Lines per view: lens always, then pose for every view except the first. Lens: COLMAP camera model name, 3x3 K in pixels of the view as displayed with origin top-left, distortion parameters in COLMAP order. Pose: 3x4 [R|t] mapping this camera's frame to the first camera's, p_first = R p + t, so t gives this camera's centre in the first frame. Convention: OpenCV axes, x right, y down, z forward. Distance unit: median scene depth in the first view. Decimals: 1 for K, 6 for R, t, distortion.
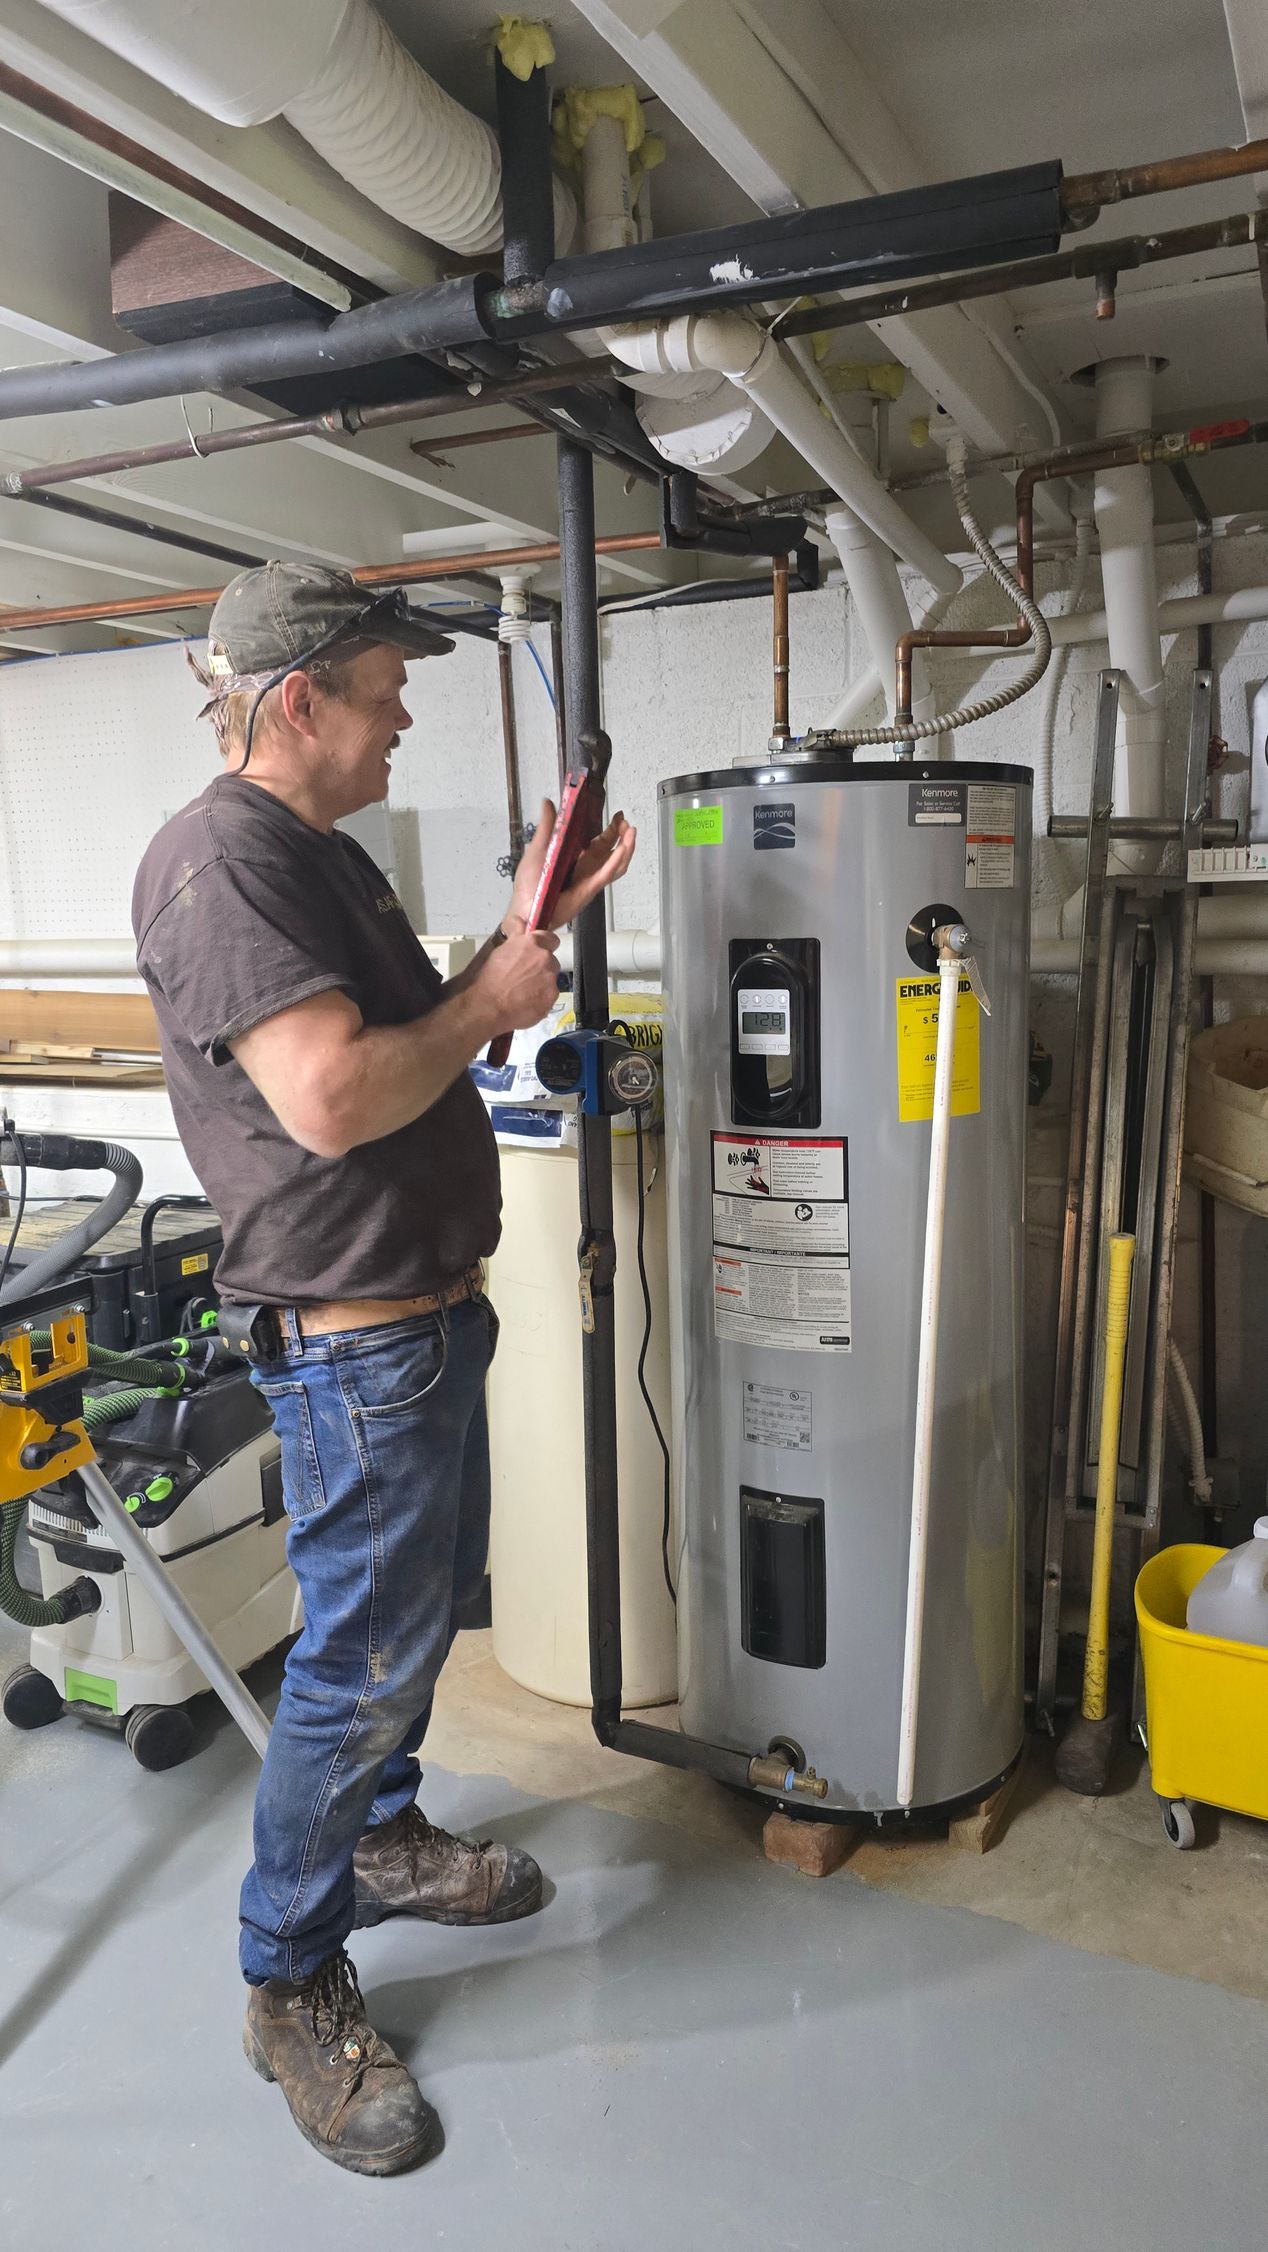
lens RADIAL K [[1628.7, 0, 634.0], [0, 1628.7, 1126.0], [0, 0, 1]] dist [0.062929, 0.000971]
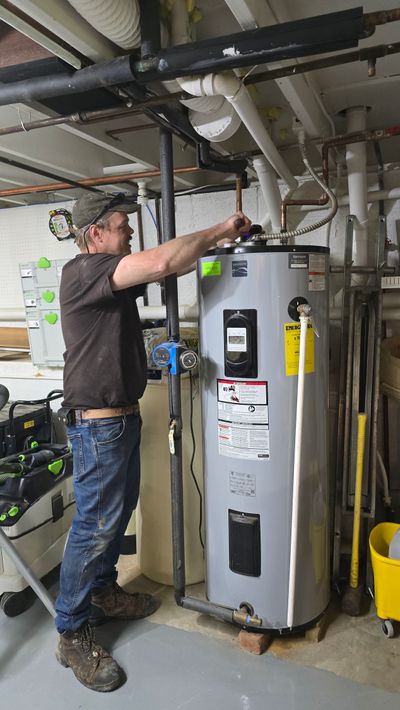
lens RADIAL K [[496.7, 0, 202.5], [0, 496.7, 346.7], [0, 0, 1]] dist [0.053583, -0.002363]
pose [[0.998623, -0.007778, 0.051887, -0.019453], [0.009234, 0.999568, -0.027890, -0.027176], [-0.051647, 0.028330, 0.998263, 0.158755]]
